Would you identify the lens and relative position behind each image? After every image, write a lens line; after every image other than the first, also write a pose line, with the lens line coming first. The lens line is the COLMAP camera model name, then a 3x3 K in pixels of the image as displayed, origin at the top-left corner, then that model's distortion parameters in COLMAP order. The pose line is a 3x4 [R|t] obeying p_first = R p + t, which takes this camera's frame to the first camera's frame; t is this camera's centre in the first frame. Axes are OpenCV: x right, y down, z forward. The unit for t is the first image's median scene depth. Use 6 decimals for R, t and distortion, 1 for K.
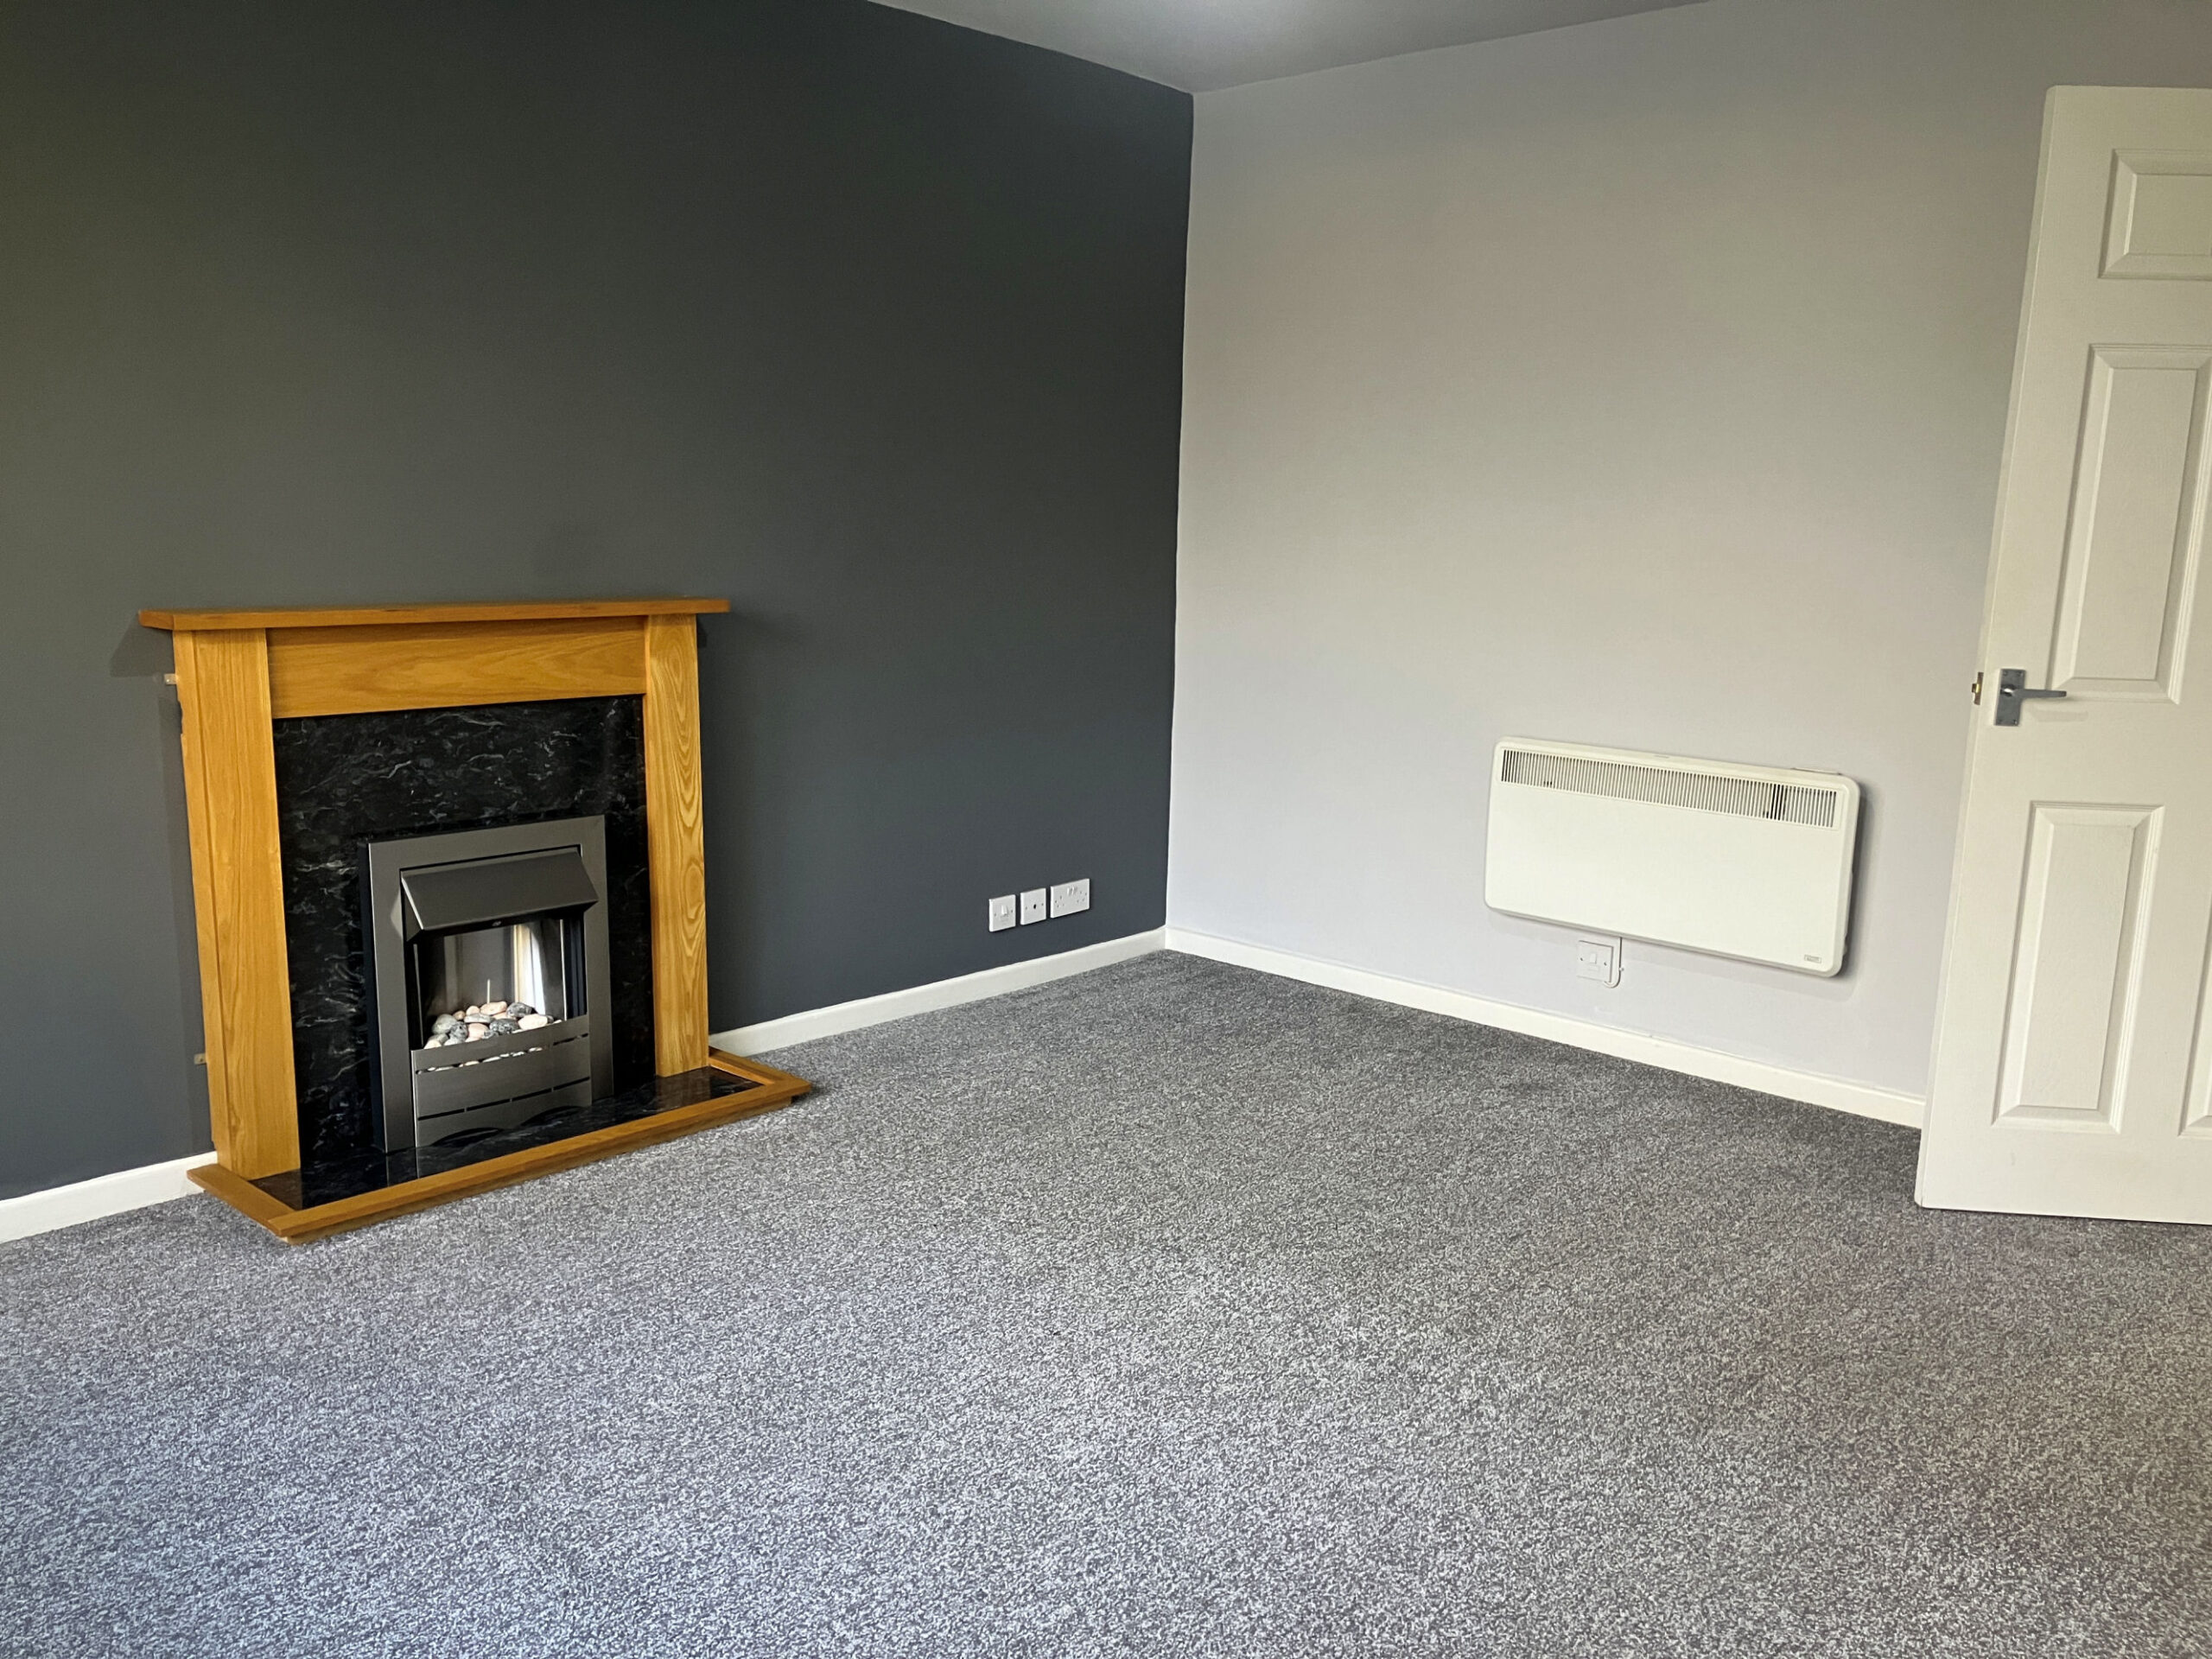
lens RADIAL K [[1764.5, 0, 1106.0], [0, 1764.5, 829.5], [0, 0, 1]] dist [-0.006695, -0.000003]
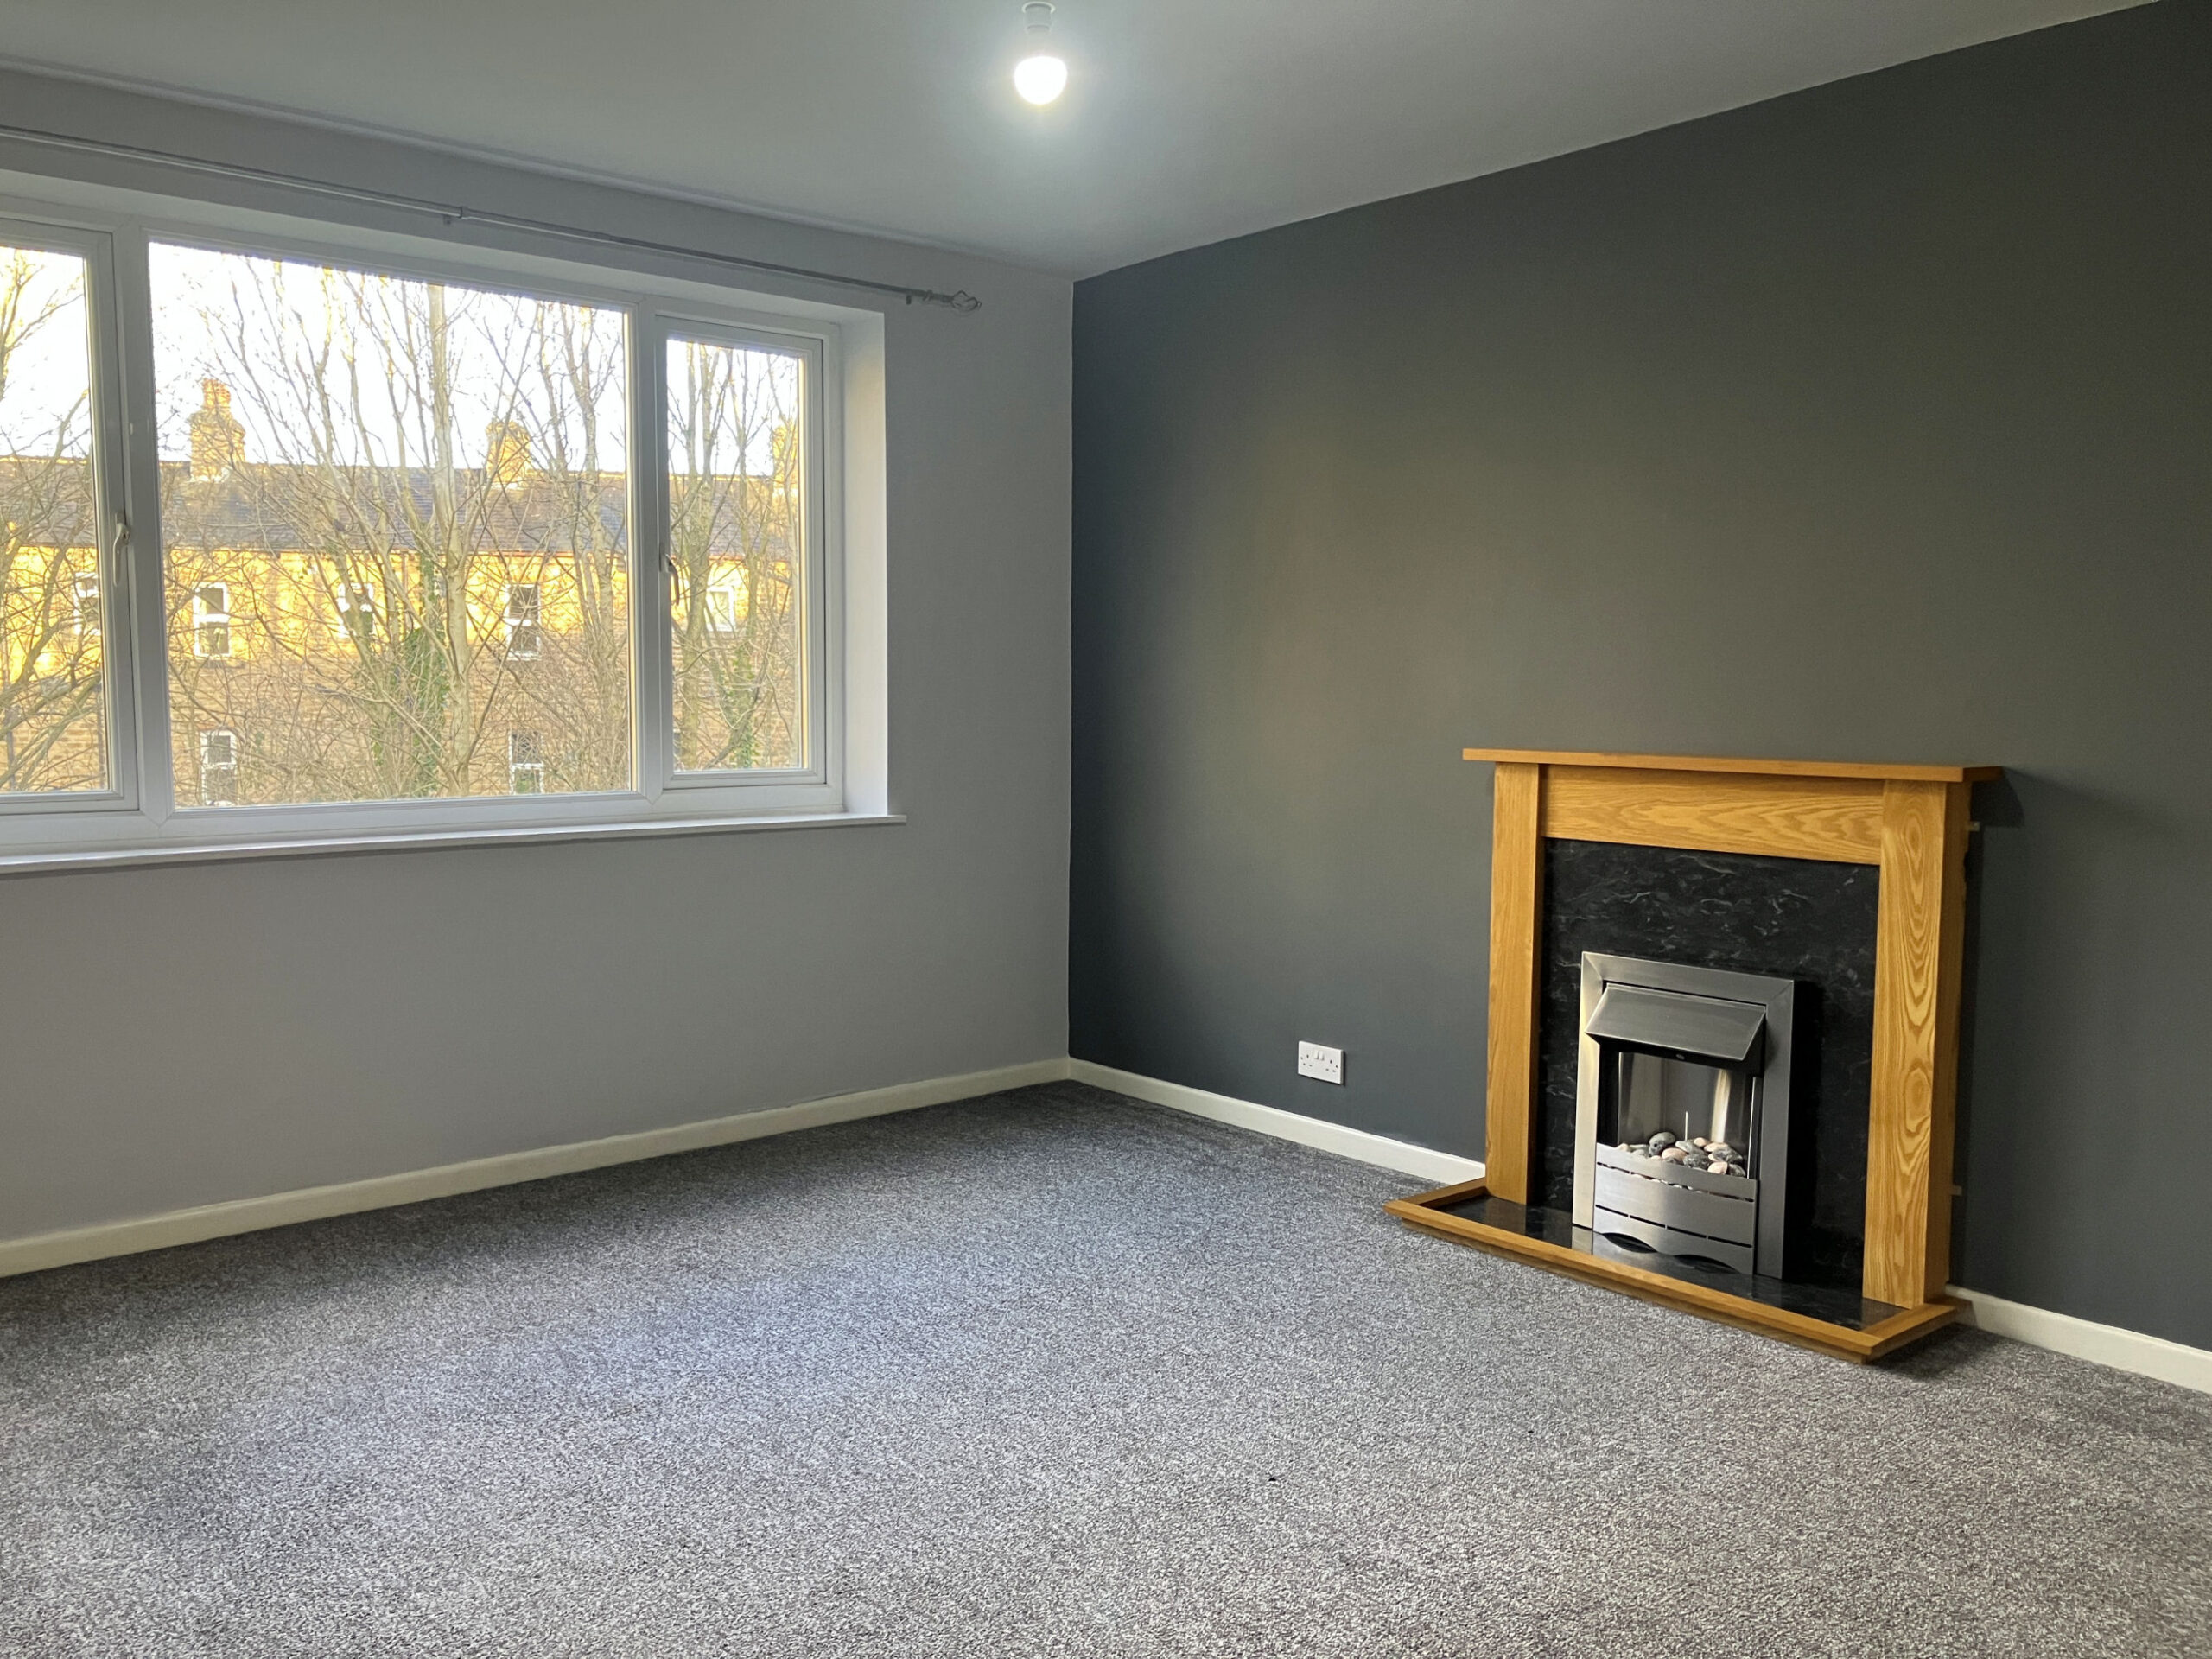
lens RADIAL K [[1843.3, 0, 1106.0], [0, 1843.3, 829.5], [0, 0, 1]] dist [0.068926, -0.000145]
pose [[-0.103358, 0.060619, -0.992795, 0.762202], [-0.185728, 0.979409, 0.079138, -0.100687], [0.977150, 0.192570, -0.089971, 0.716547]]
